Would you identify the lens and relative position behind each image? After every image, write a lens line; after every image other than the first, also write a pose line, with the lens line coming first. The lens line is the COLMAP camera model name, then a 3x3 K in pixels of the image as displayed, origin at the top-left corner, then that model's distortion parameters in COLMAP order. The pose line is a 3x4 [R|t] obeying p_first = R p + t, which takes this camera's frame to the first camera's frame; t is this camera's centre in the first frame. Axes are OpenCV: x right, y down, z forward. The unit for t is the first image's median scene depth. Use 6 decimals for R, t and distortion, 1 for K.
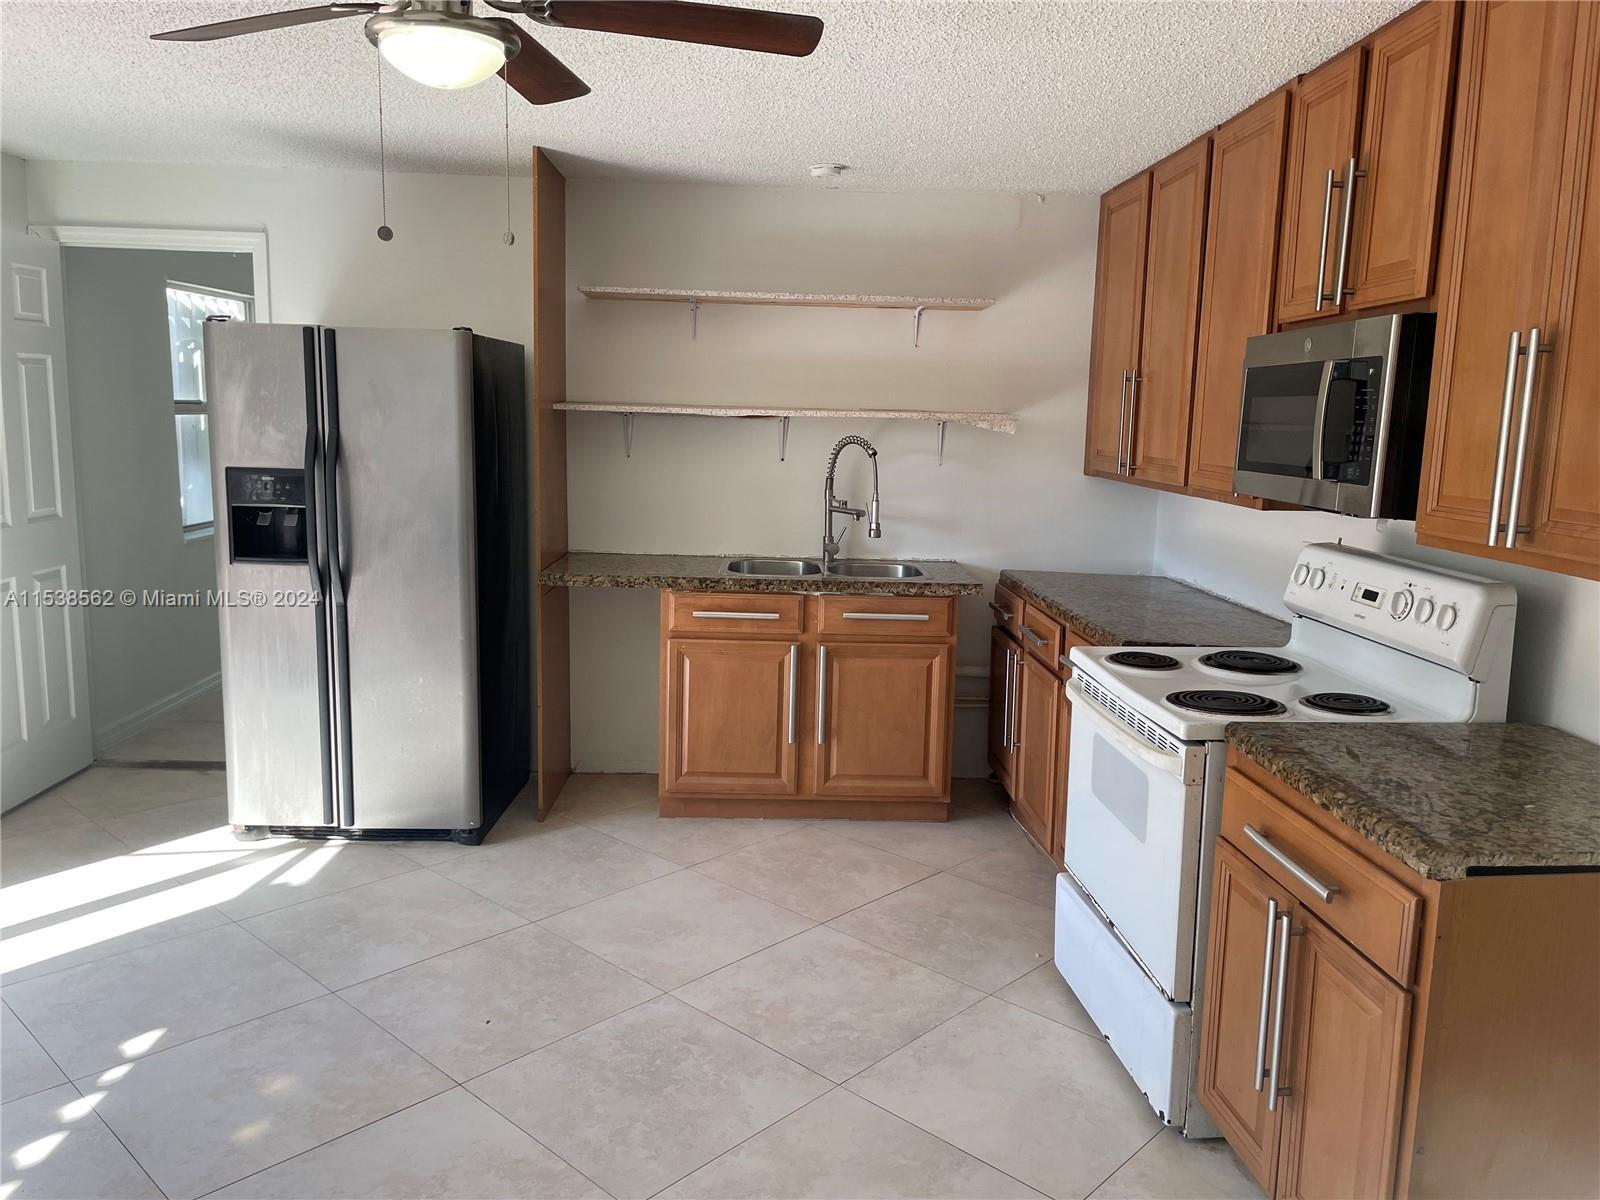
lens RADIAL K [[1201.8, 0, 797.7], [0, 1201.8, 601.4], [0, 0, 1]] dist [0.066677, -0.028799]
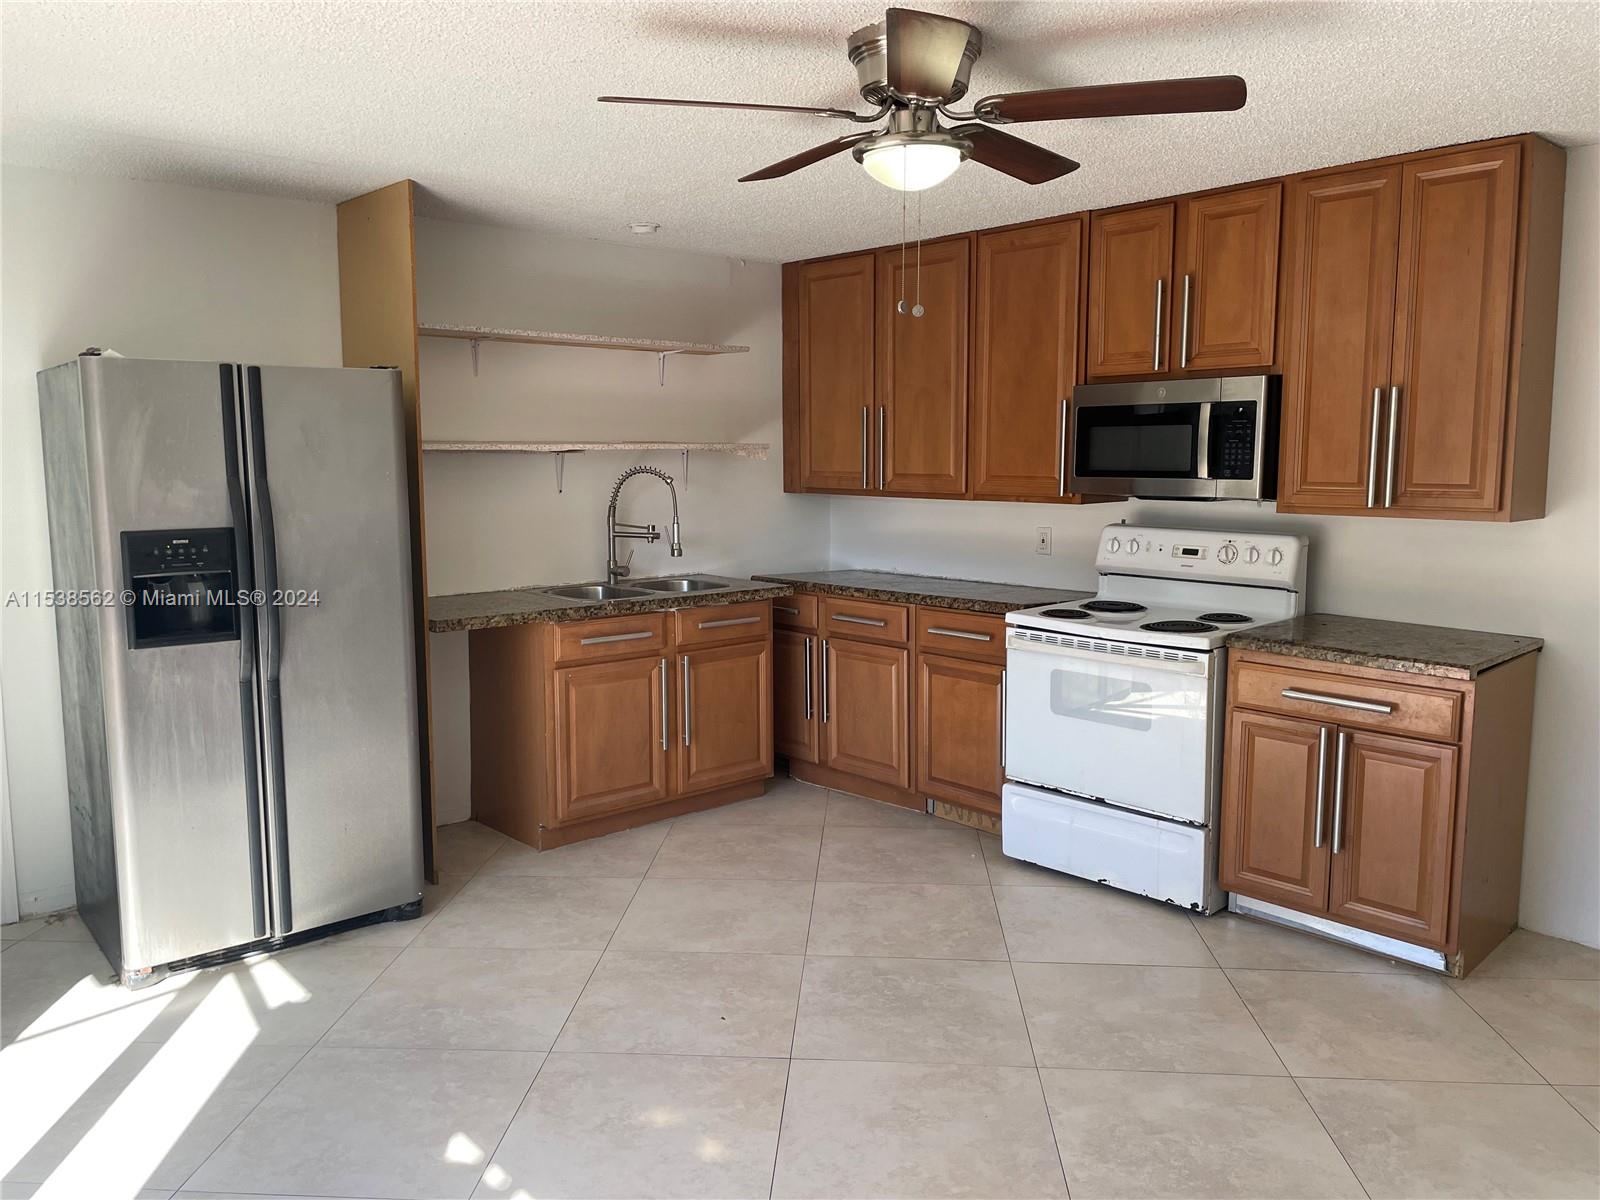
lens RADIAL K [[1201.8, 0, 803.7], [0, 1201.8, 593.0], [0, 0, 1]] dist [0.066677, -0.028799]
pose [[0.773806, -0.104852, 0.624684, -0.591785], [0.121791, 0.992431, 0.015714, -0.025028], [-0.621604, 0.063921, 0.780719, 0.068616]]
